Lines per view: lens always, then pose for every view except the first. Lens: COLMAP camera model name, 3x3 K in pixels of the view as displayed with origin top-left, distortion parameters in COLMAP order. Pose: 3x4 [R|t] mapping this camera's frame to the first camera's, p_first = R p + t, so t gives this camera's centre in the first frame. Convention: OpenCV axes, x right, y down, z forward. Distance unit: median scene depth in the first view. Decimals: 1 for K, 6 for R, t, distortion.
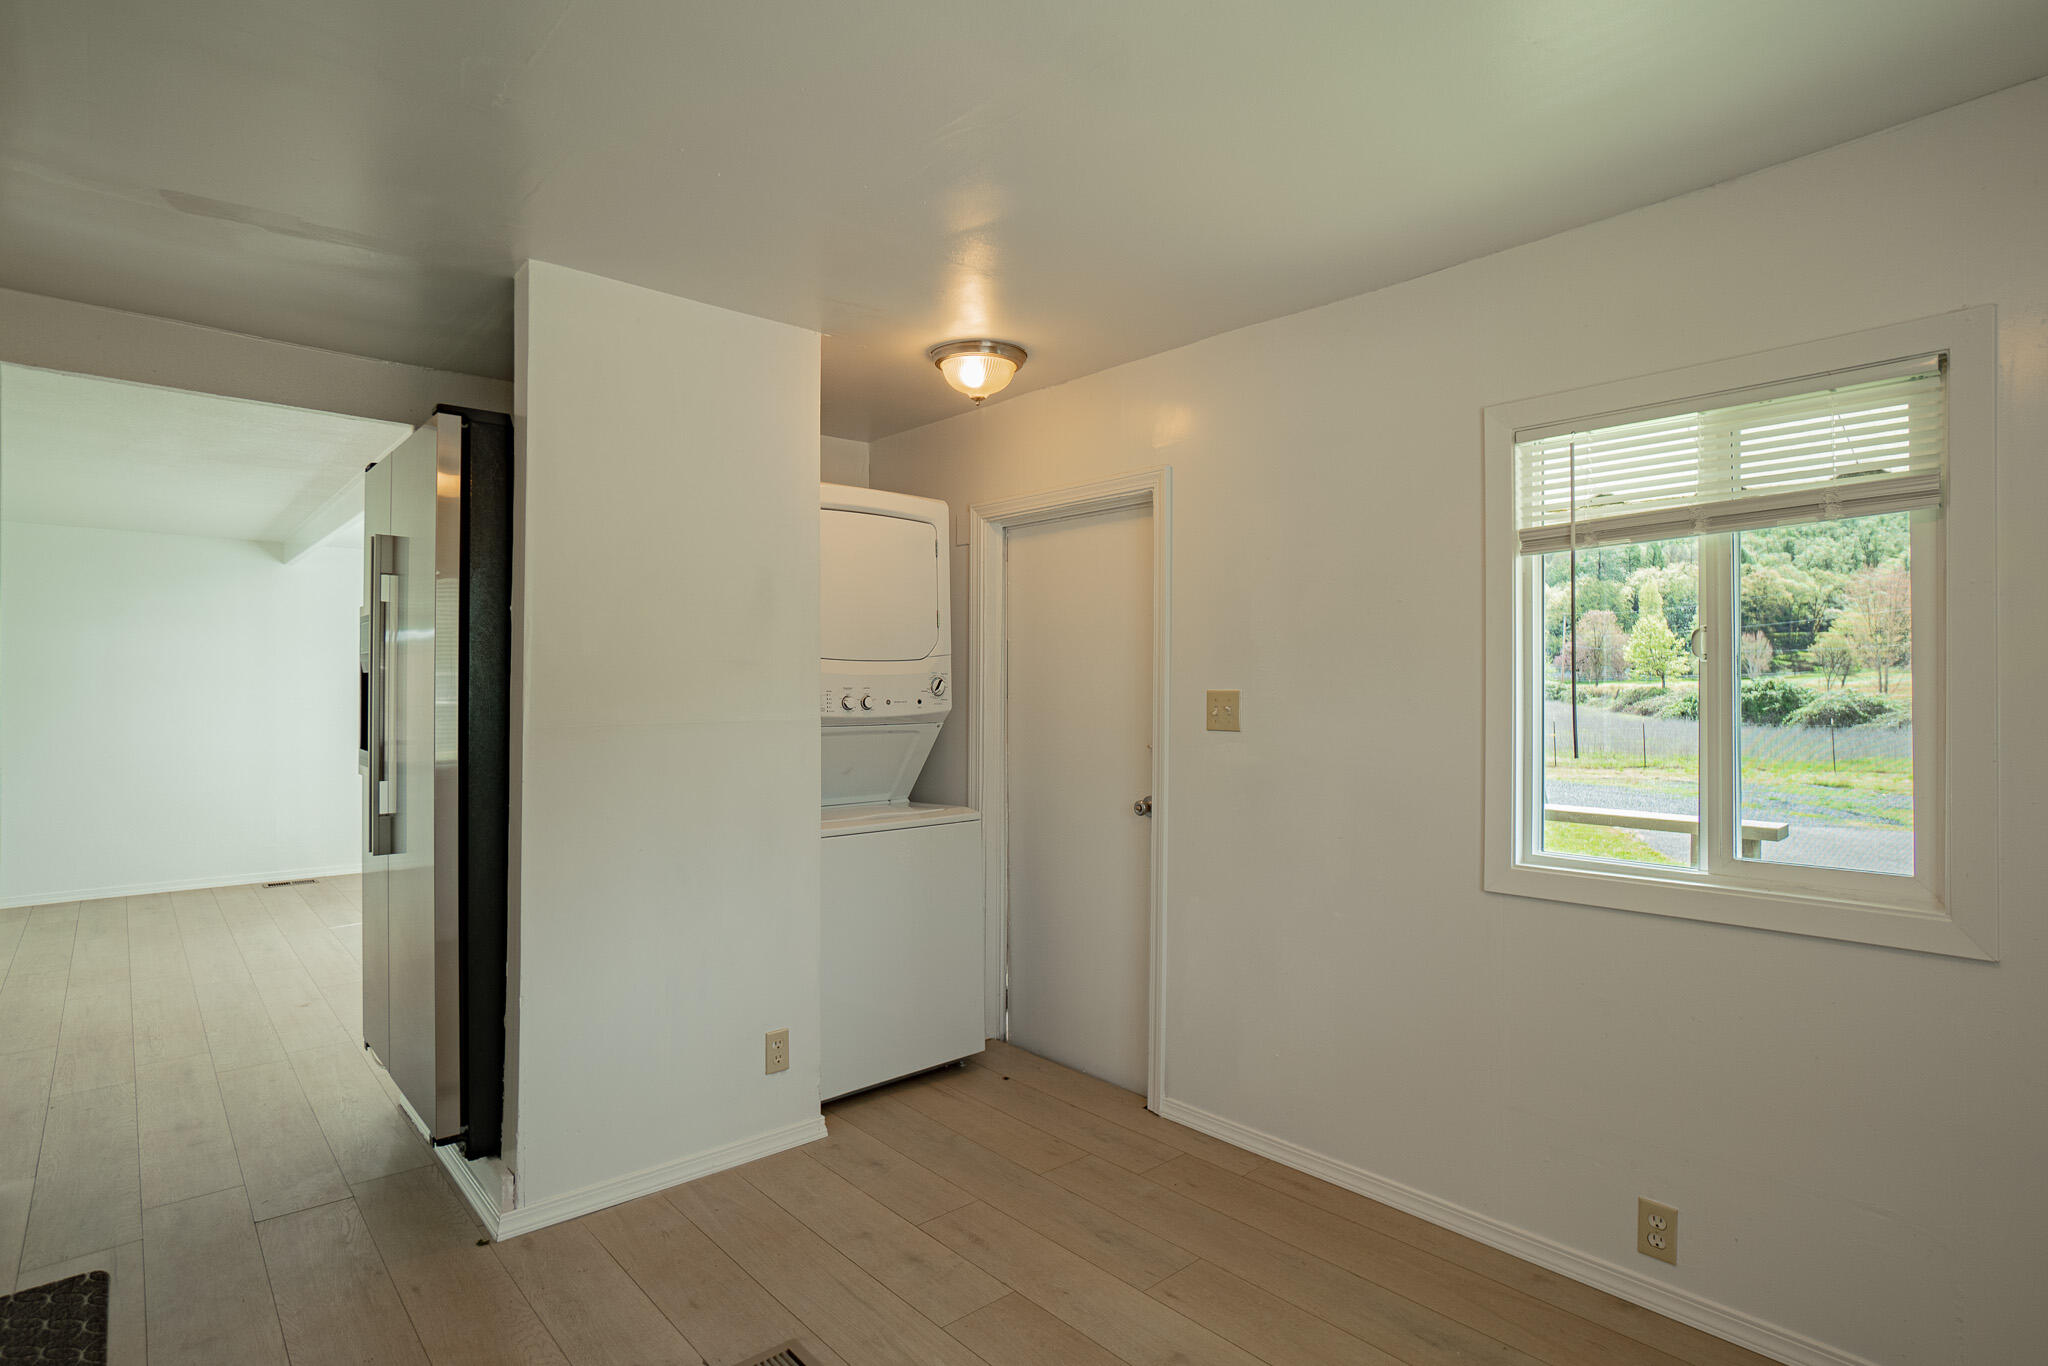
lens RADIAL K [[1022.6, 0, 1021.1], [0, 1022.6, 684.0], [0, 0, 1]] dist [-0.000987, -0.000282]
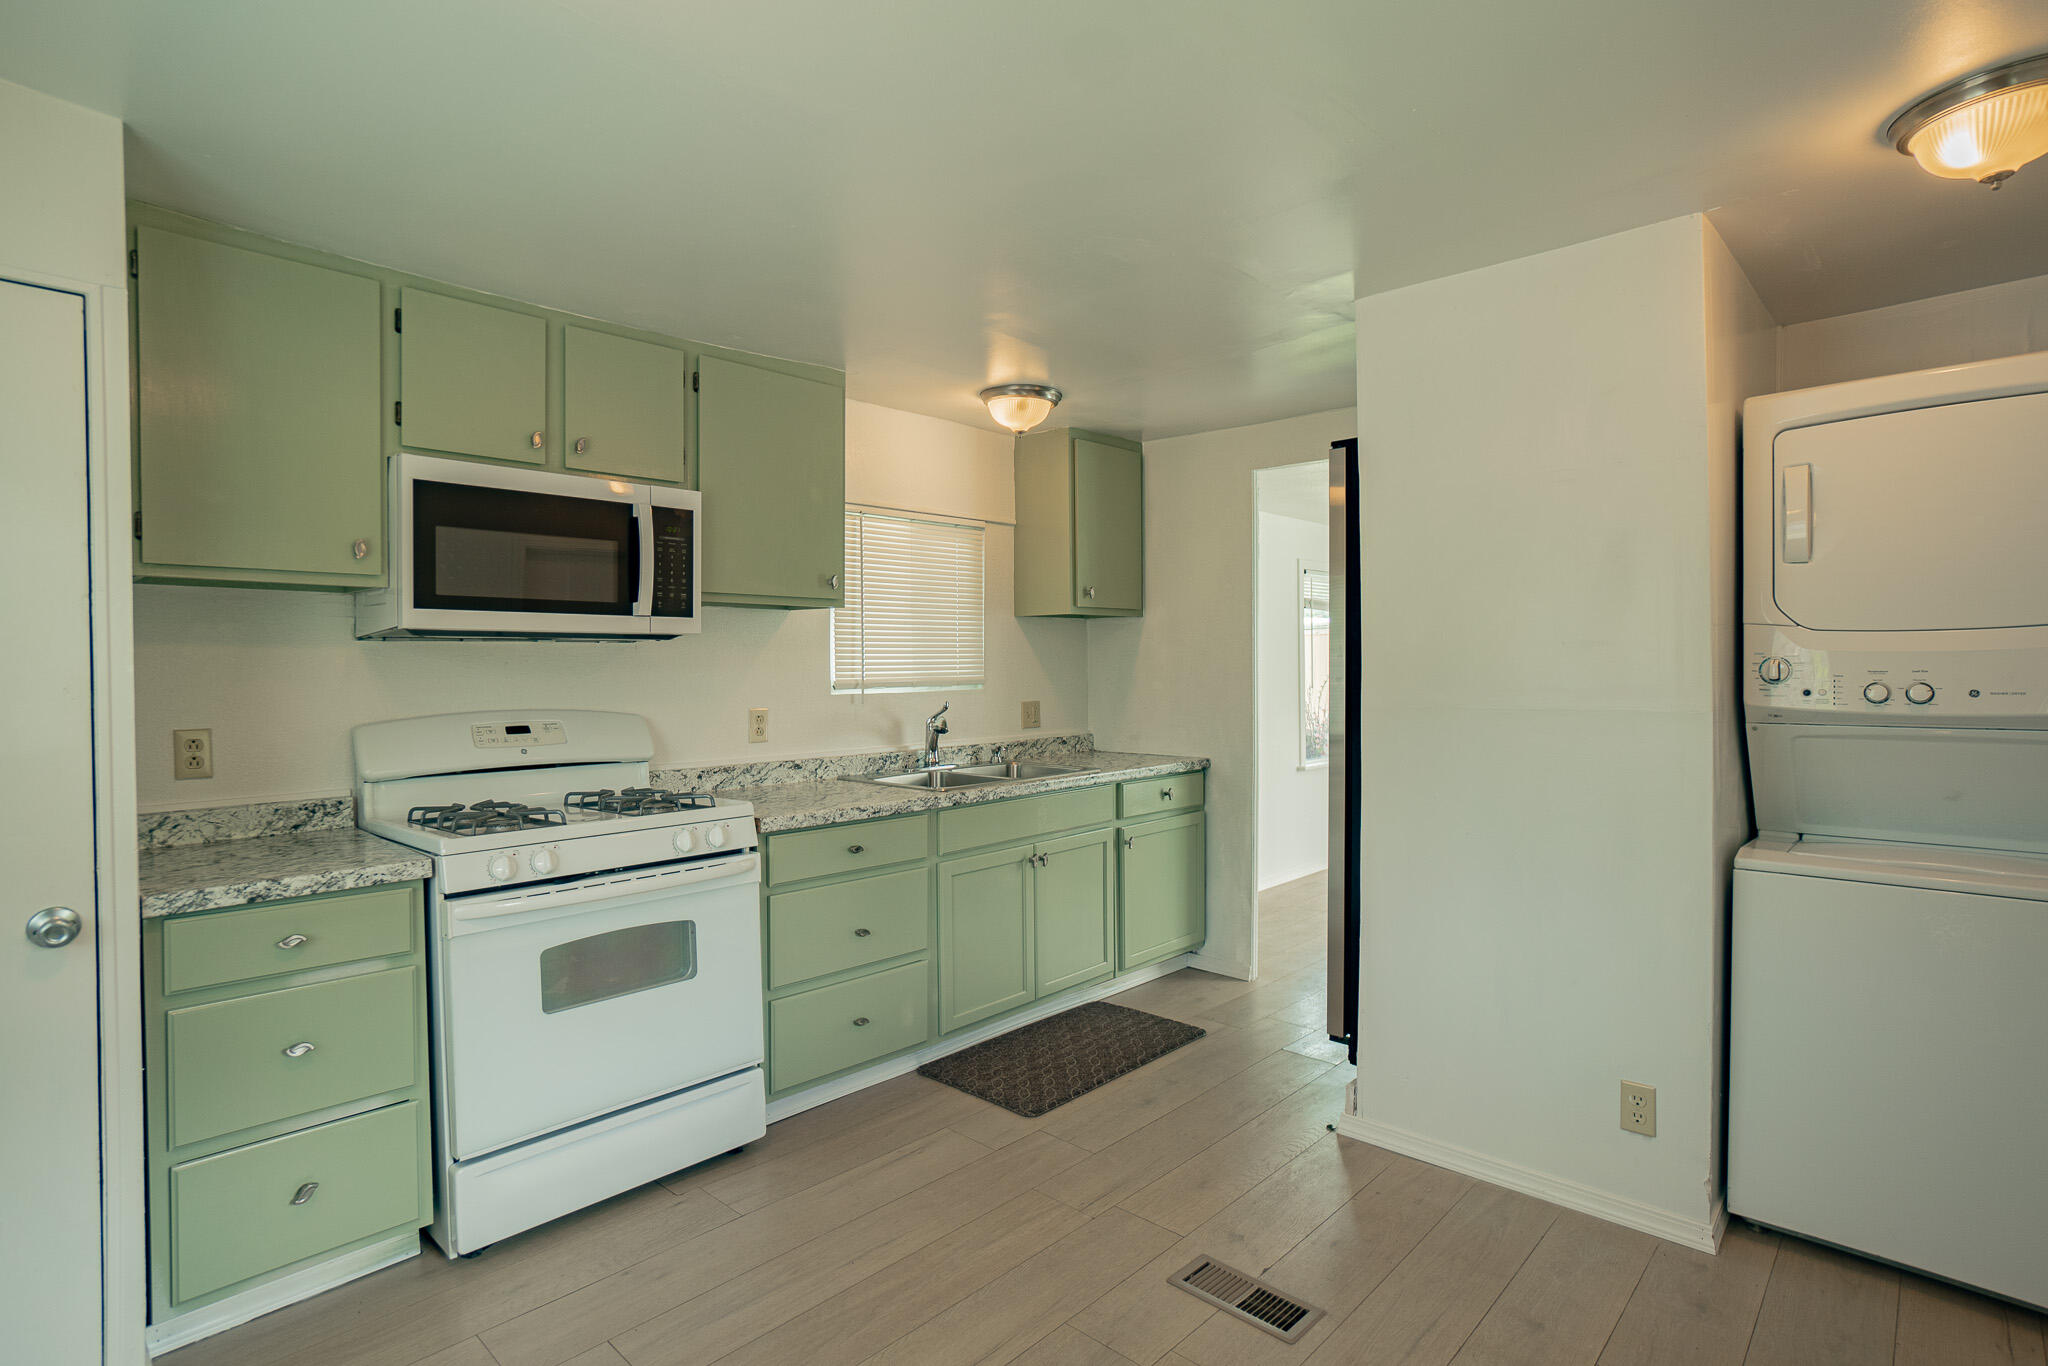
lens RADIAL K [[1022.6, 0, 1021.2], [0, 1022.6, 677.5], [0, 0, 1]] dist [-0.000987, -0.000282]
pose [[0.088023, 0.008986, -0.996078, 0.511689], [0.005234, 0.999941, 0.009484, -0.001282], [0.996105, -0.006048, 0.087971, 0.407033]]
